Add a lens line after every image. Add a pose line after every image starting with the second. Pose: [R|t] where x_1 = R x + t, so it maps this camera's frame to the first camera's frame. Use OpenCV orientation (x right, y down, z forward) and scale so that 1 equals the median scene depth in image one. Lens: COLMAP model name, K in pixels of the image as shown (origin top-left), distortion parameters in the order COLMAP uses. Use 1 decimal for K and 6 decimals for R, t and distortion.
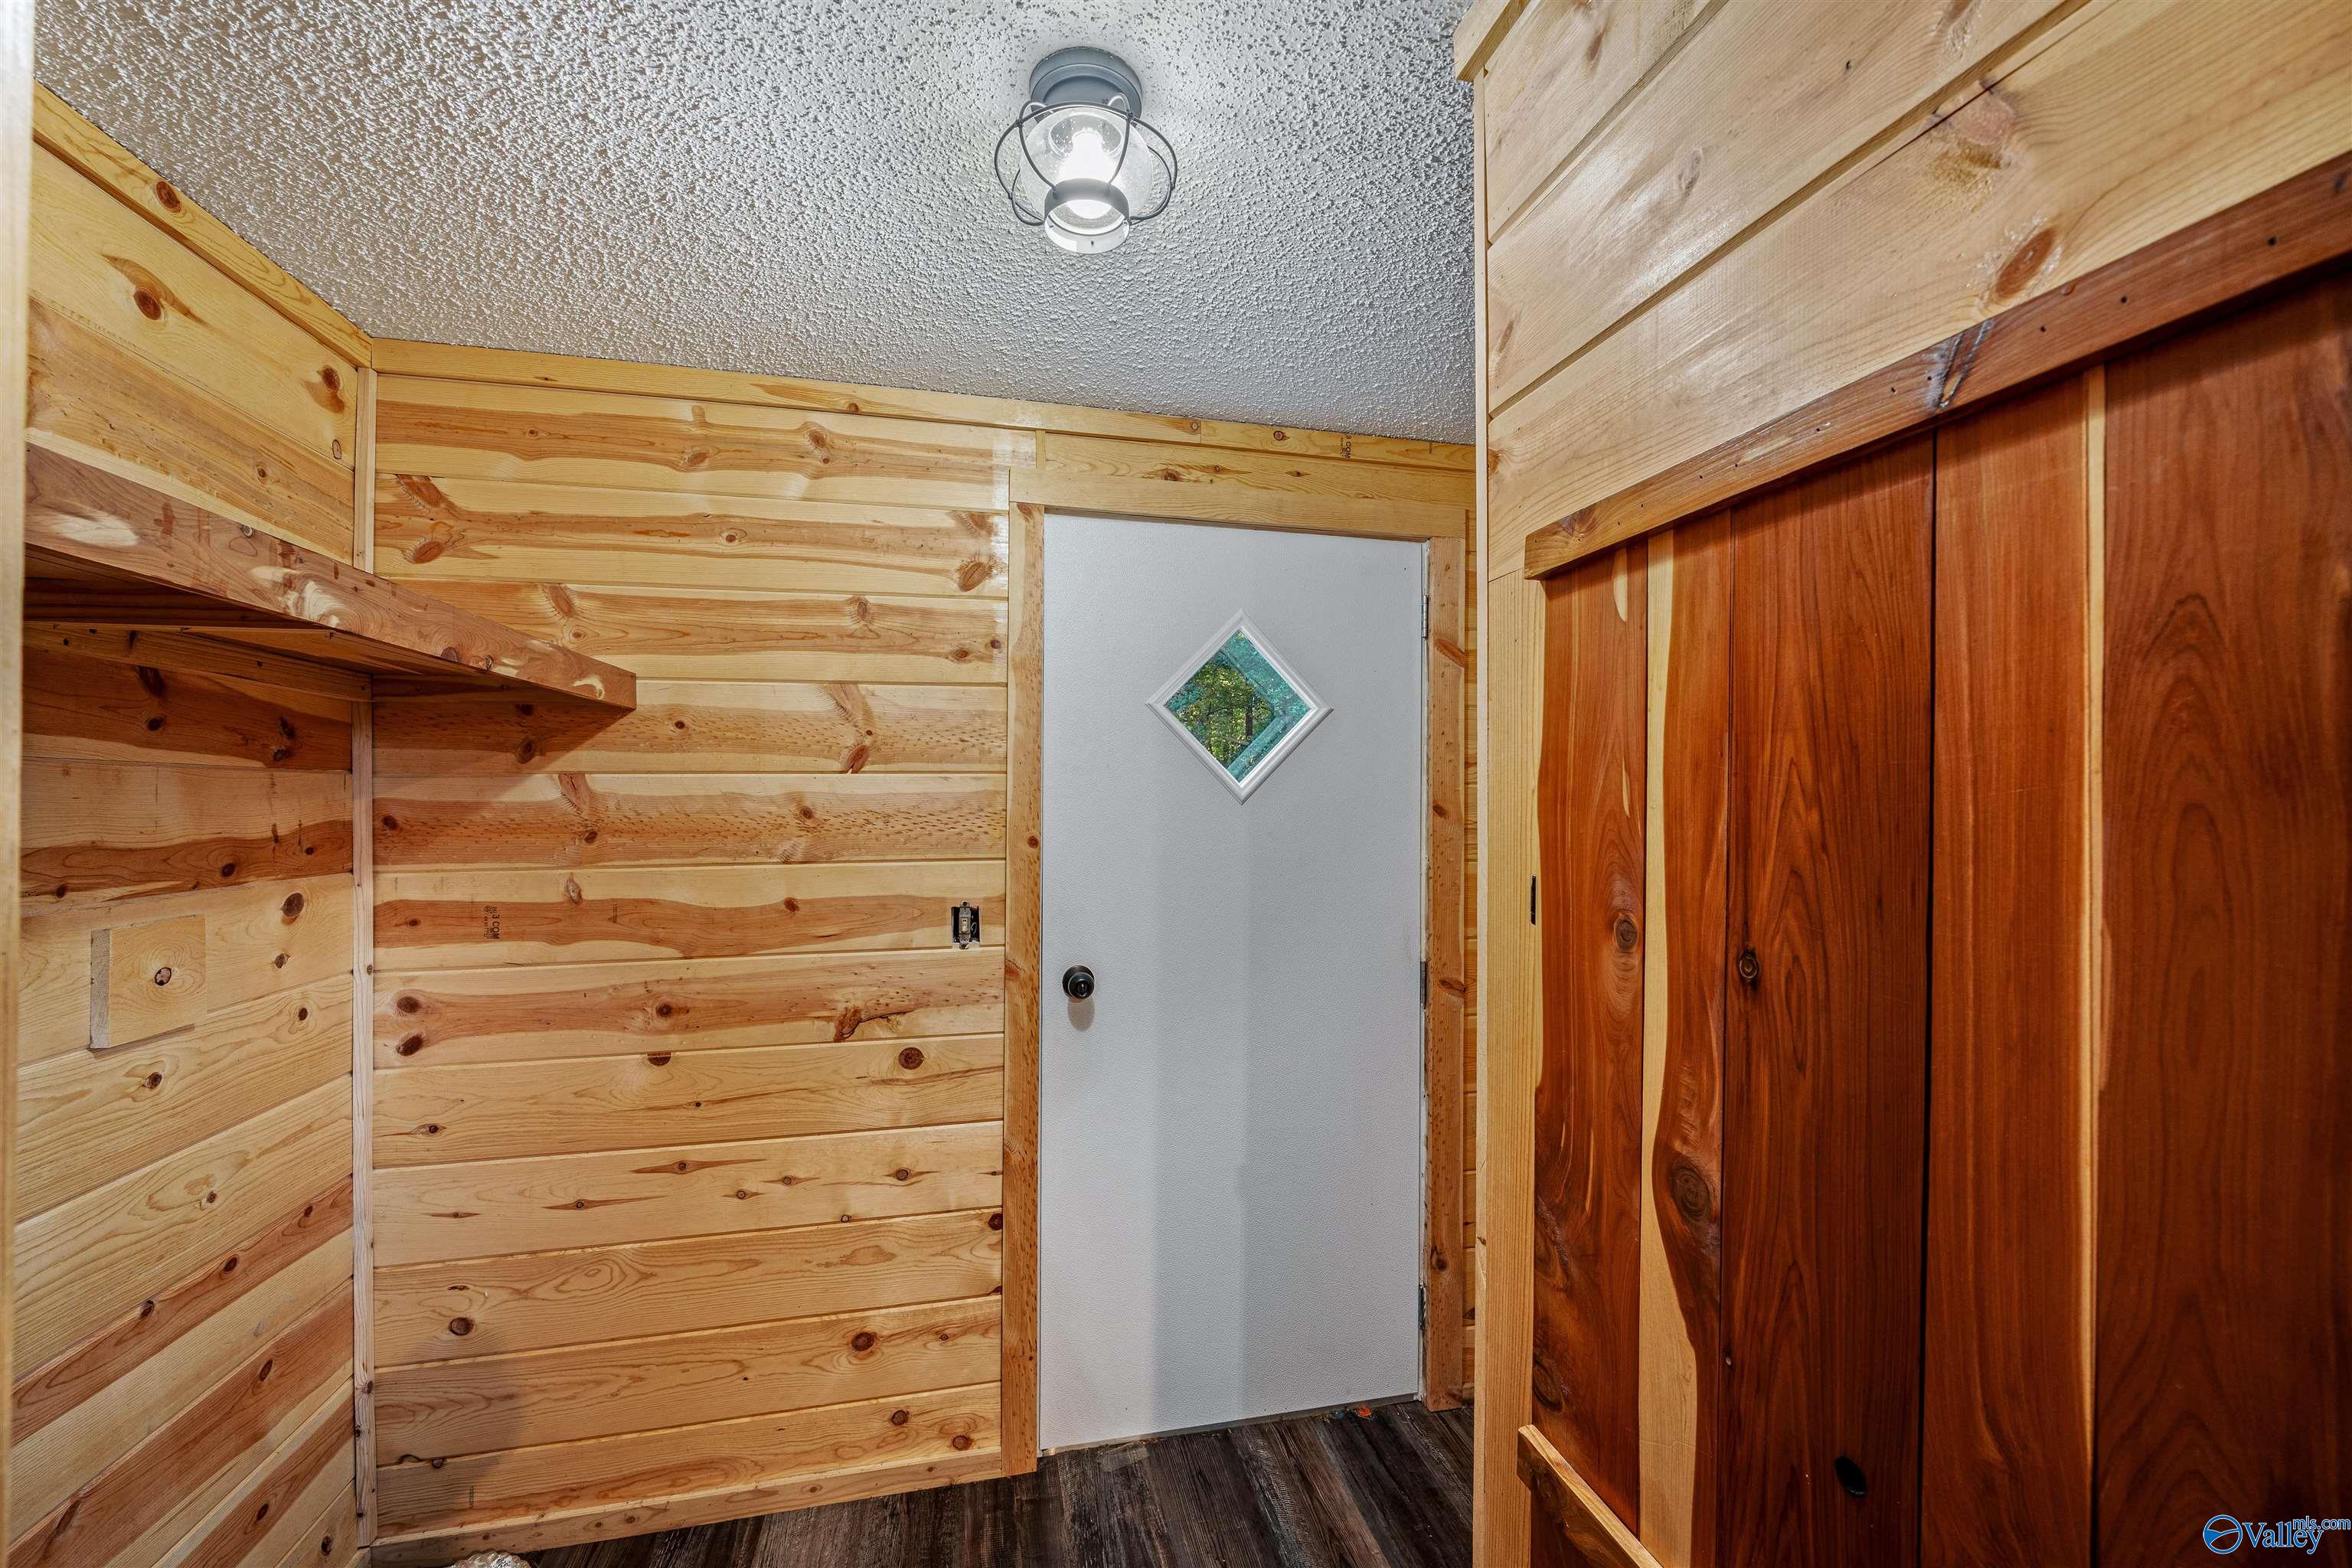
lens RADIAL K [[929.5, 0, 1139.2], [0, 929.5, 803.7], [0, 0, 1]] dist [-0.003544, 0.000117]
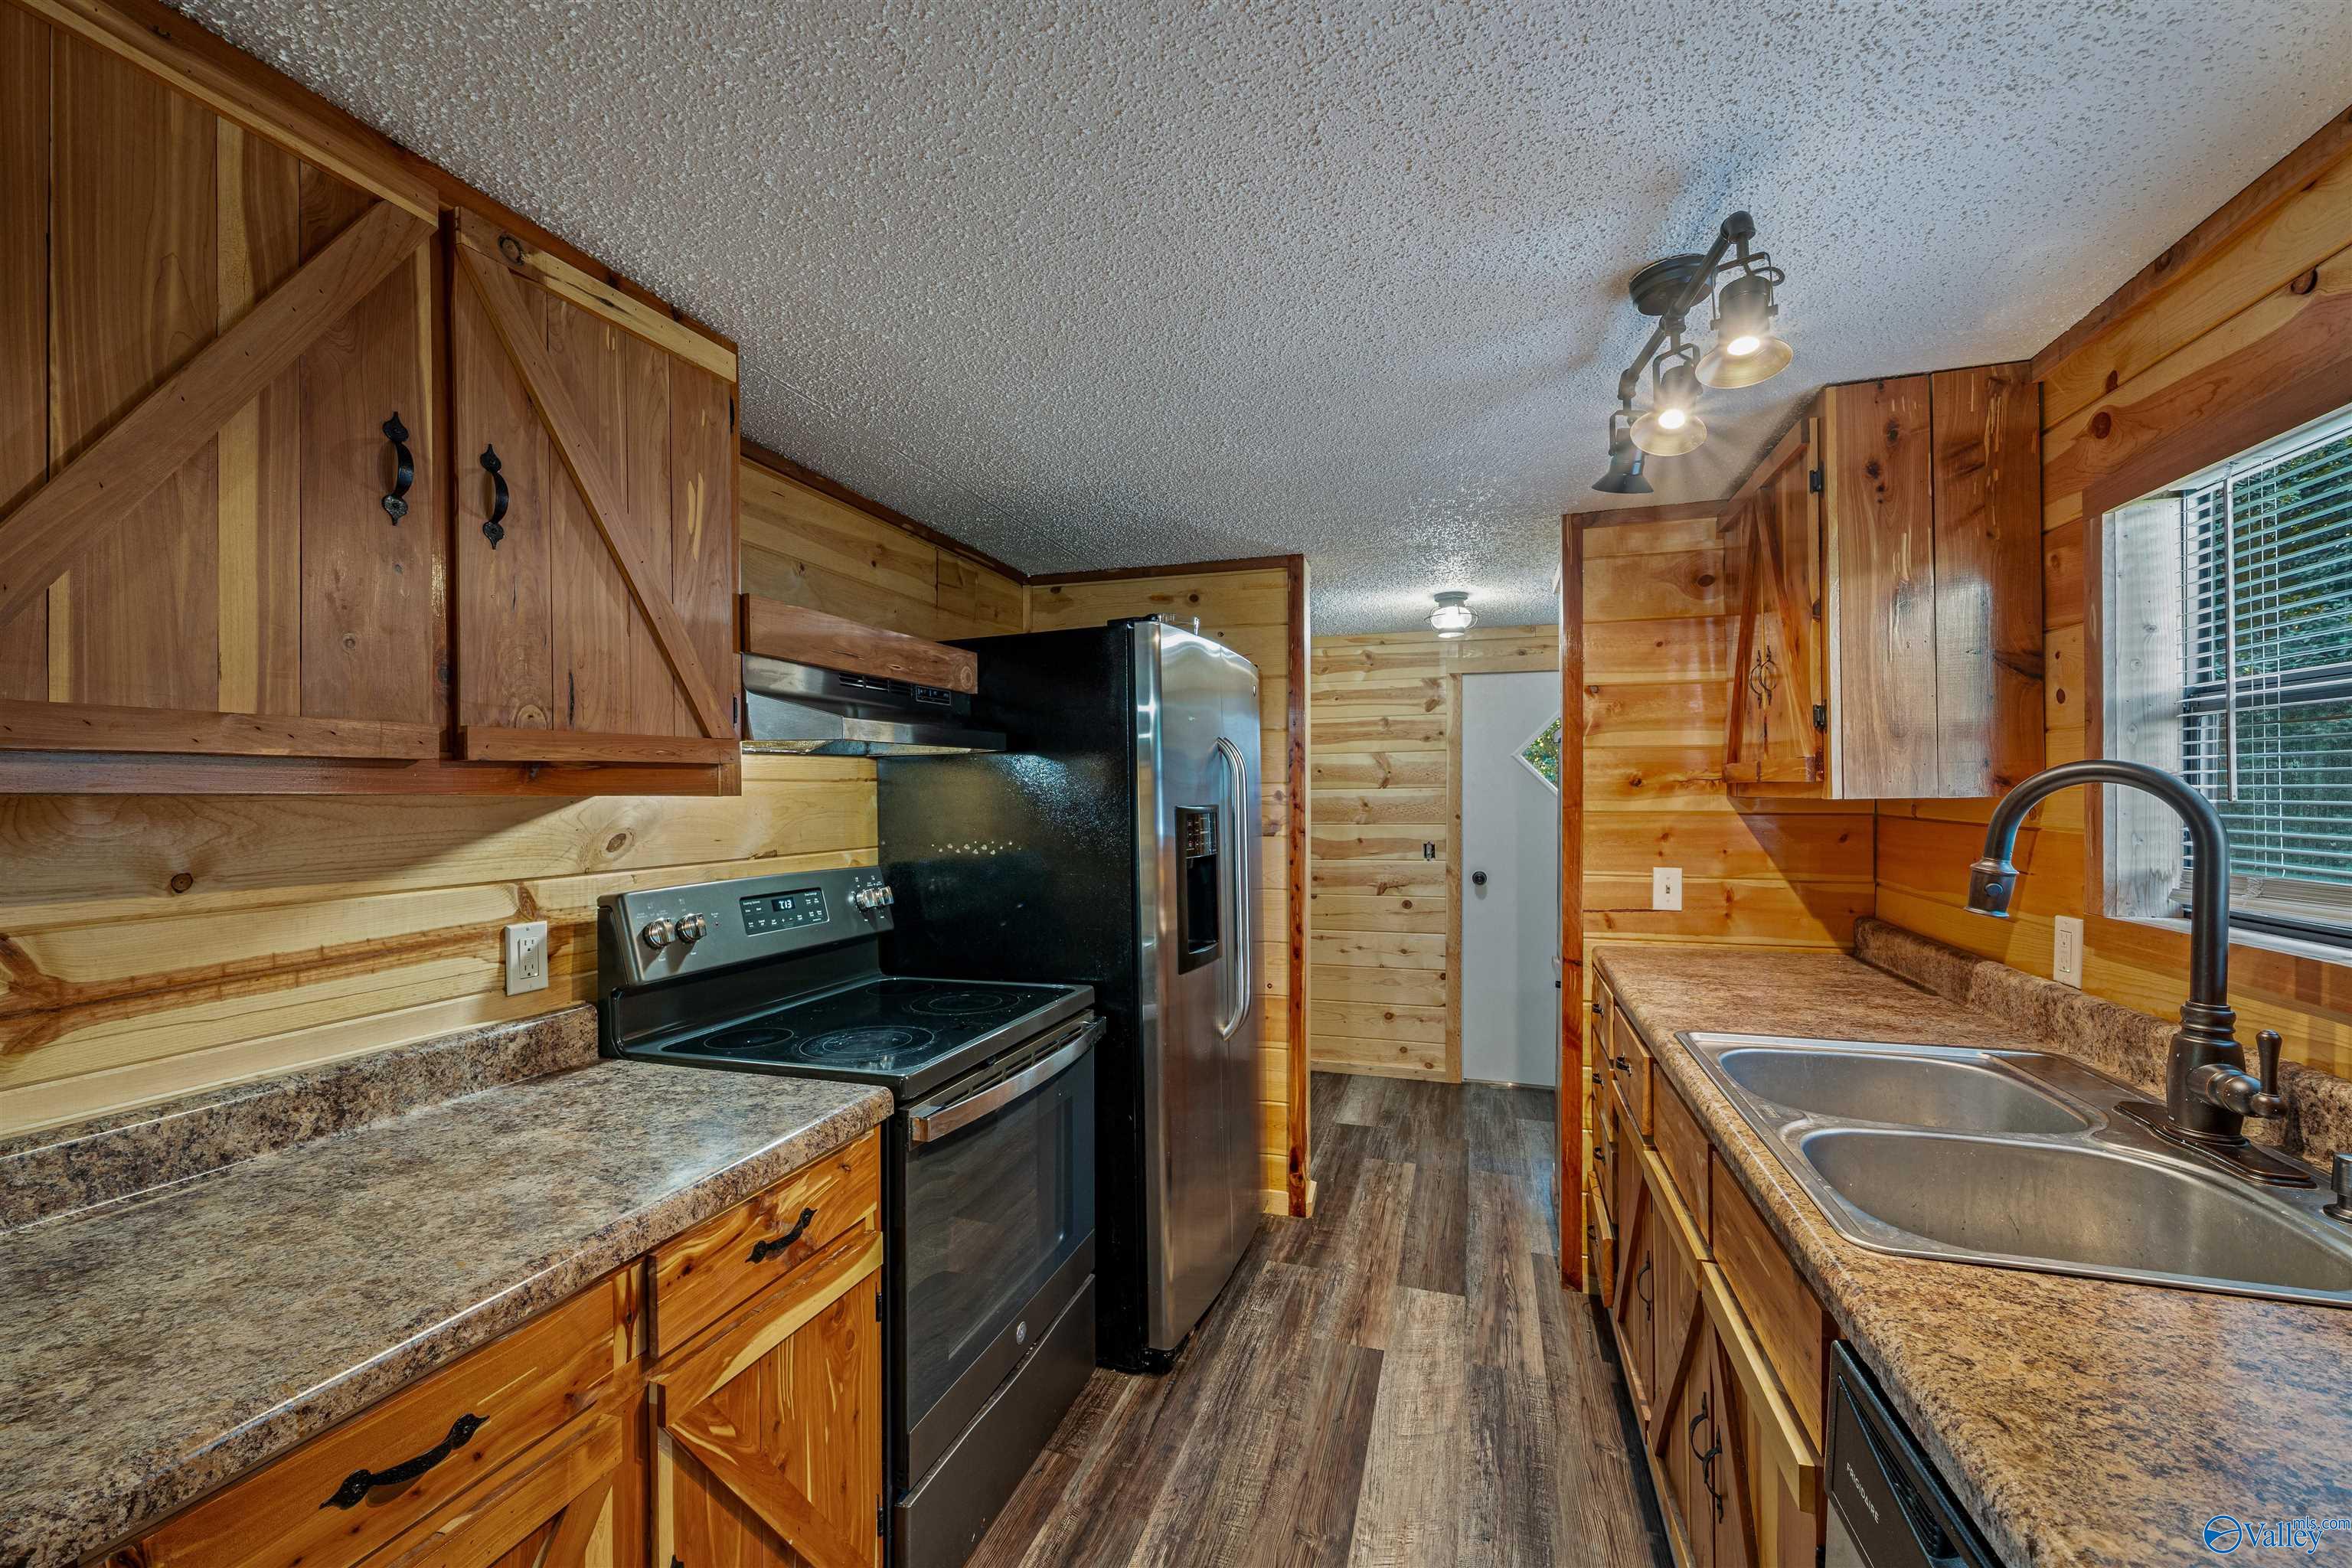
lens RADIAL K [[929.5, 0, 1176.9], [0, 929.5, 792.1], [0, 0, 1]] dist [-0.003544, 0.000117]
pose [[0.869783, -0.007192, -0.493382, 0.434816], [0.006698, 0.999974, -0.002769, -0.019632], [0.493389, -0.000896, 0.869809, -1.421554]]
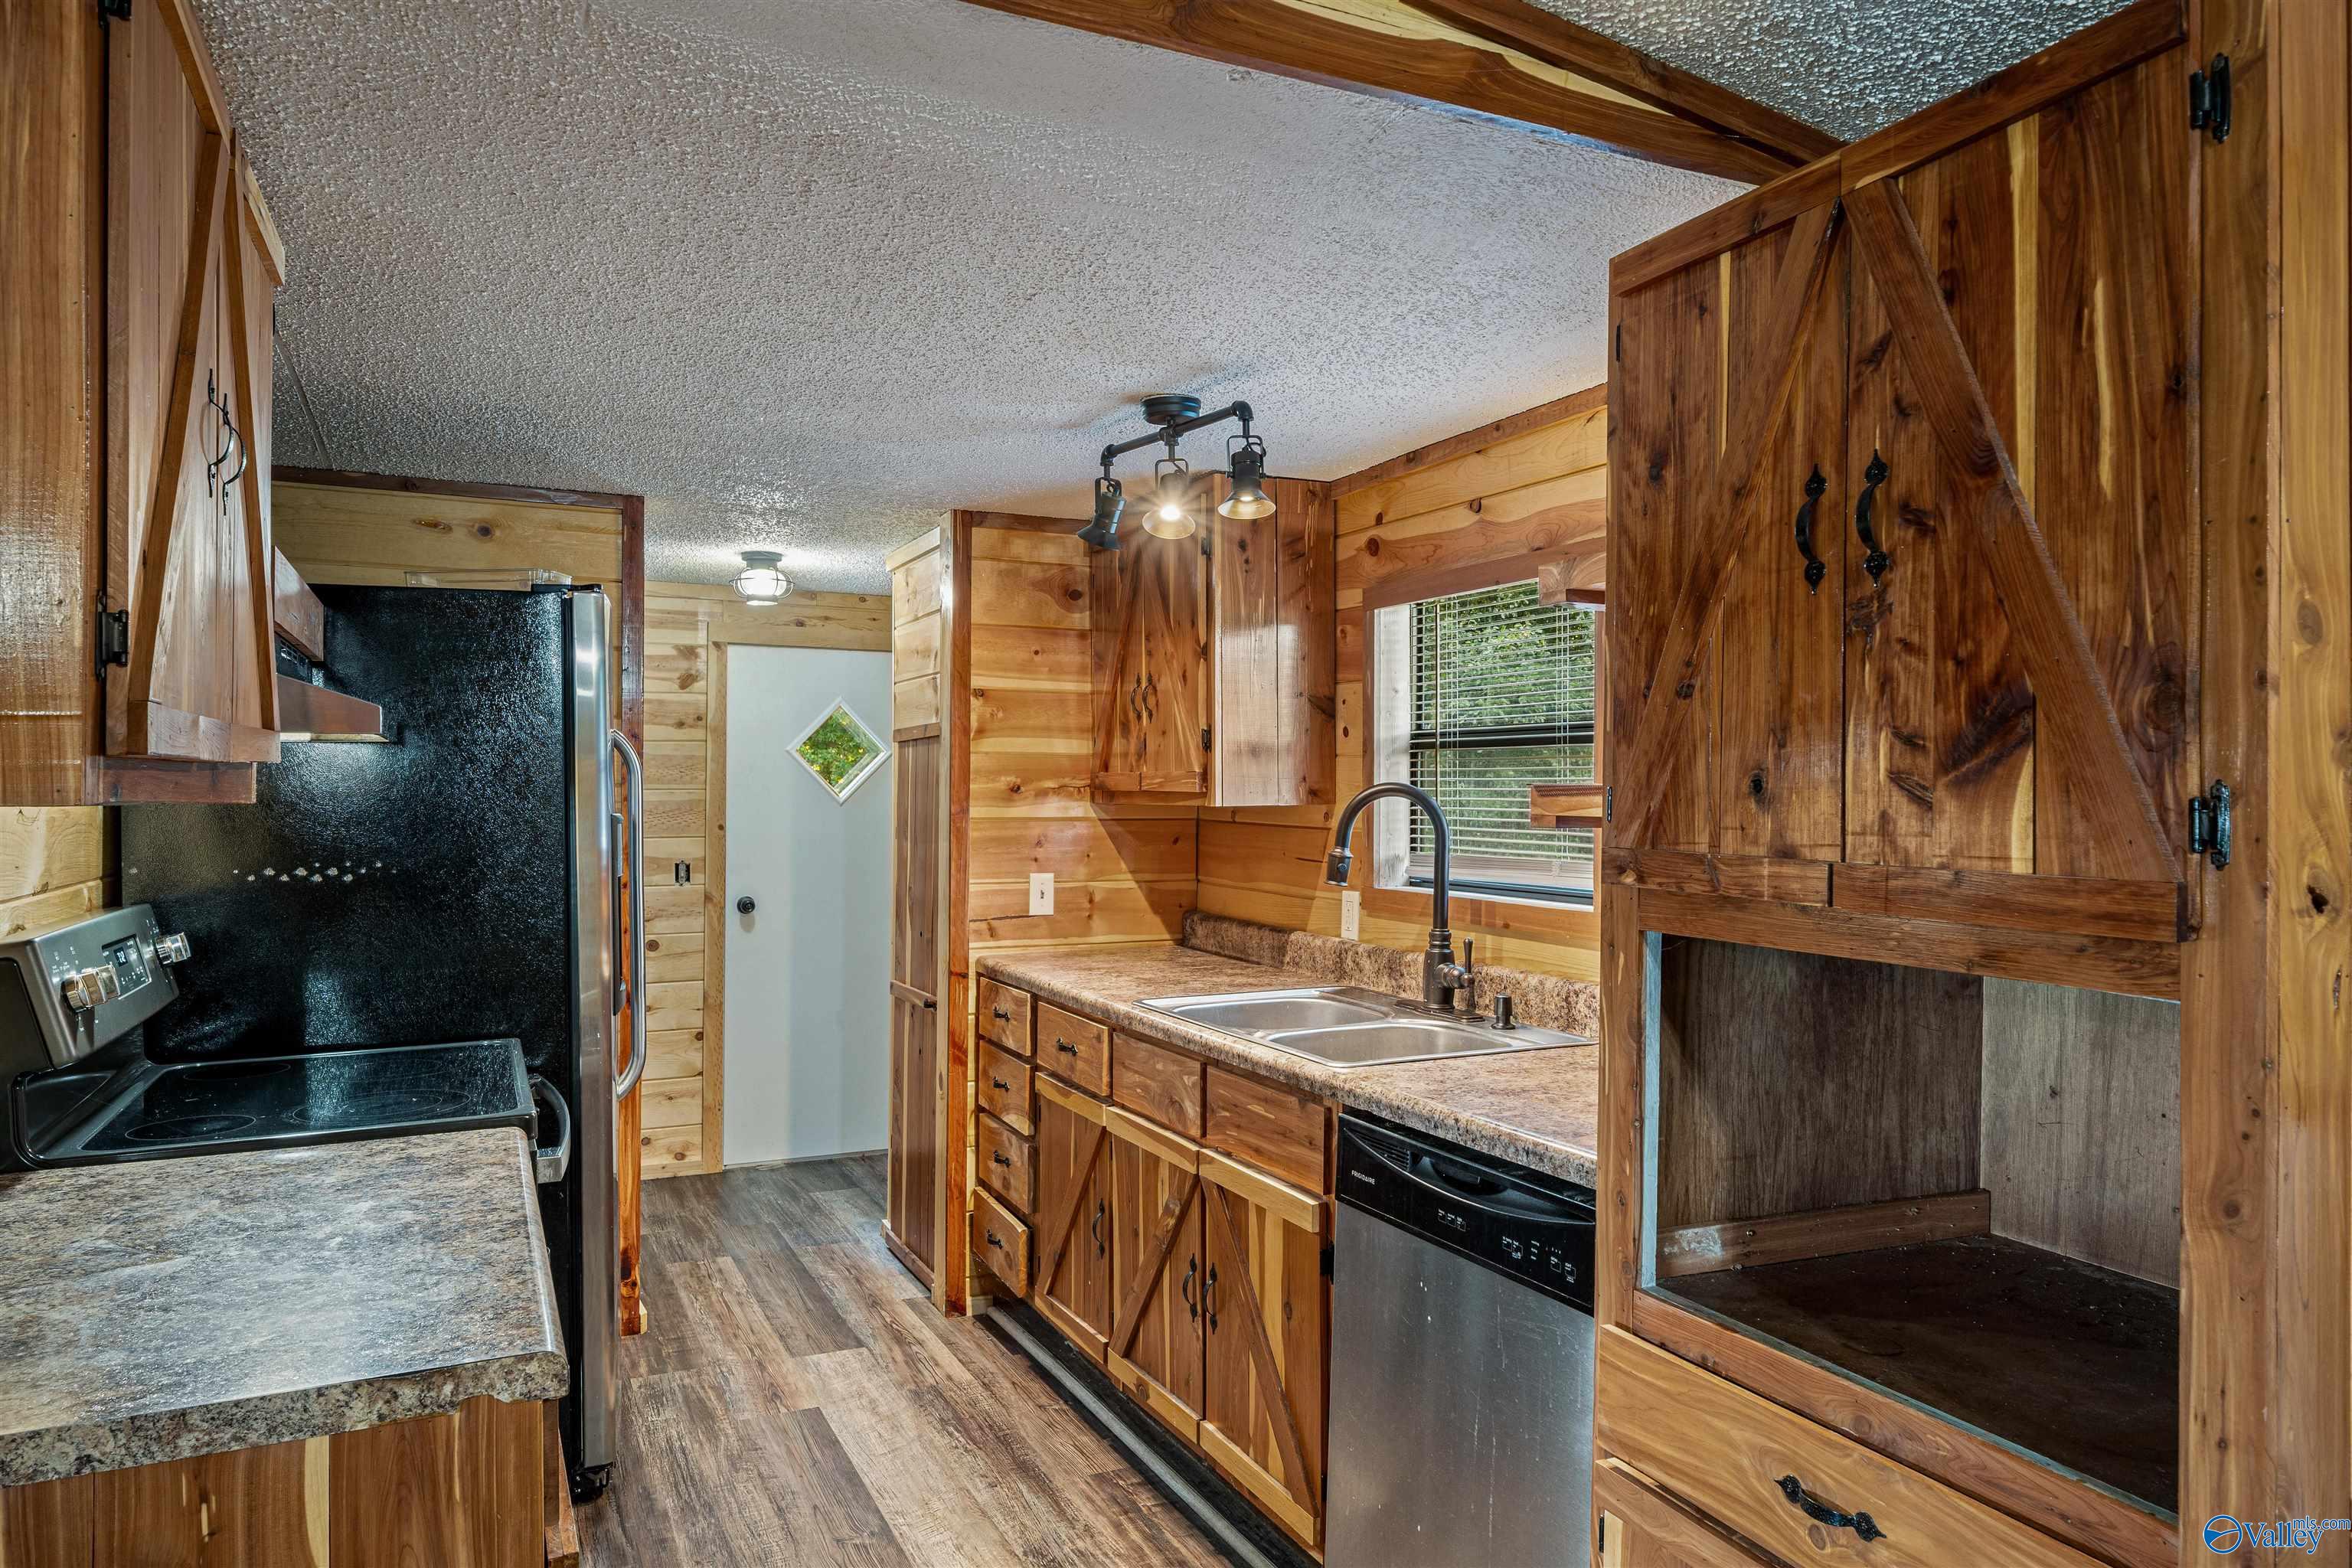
lens RADIAL K [[1501.9, 0, 1157.5], [0, 1501.9, 783.8], [0, 0, 1]] dist [0.001843, -0.000444]
pose [[0.972555, 0.000953, 0.232671, 0.033684], [0.000200, 0.999988, -0.004934, -0.029901], [-0.232673, 0.004845, 0.972543, -2.099092]]
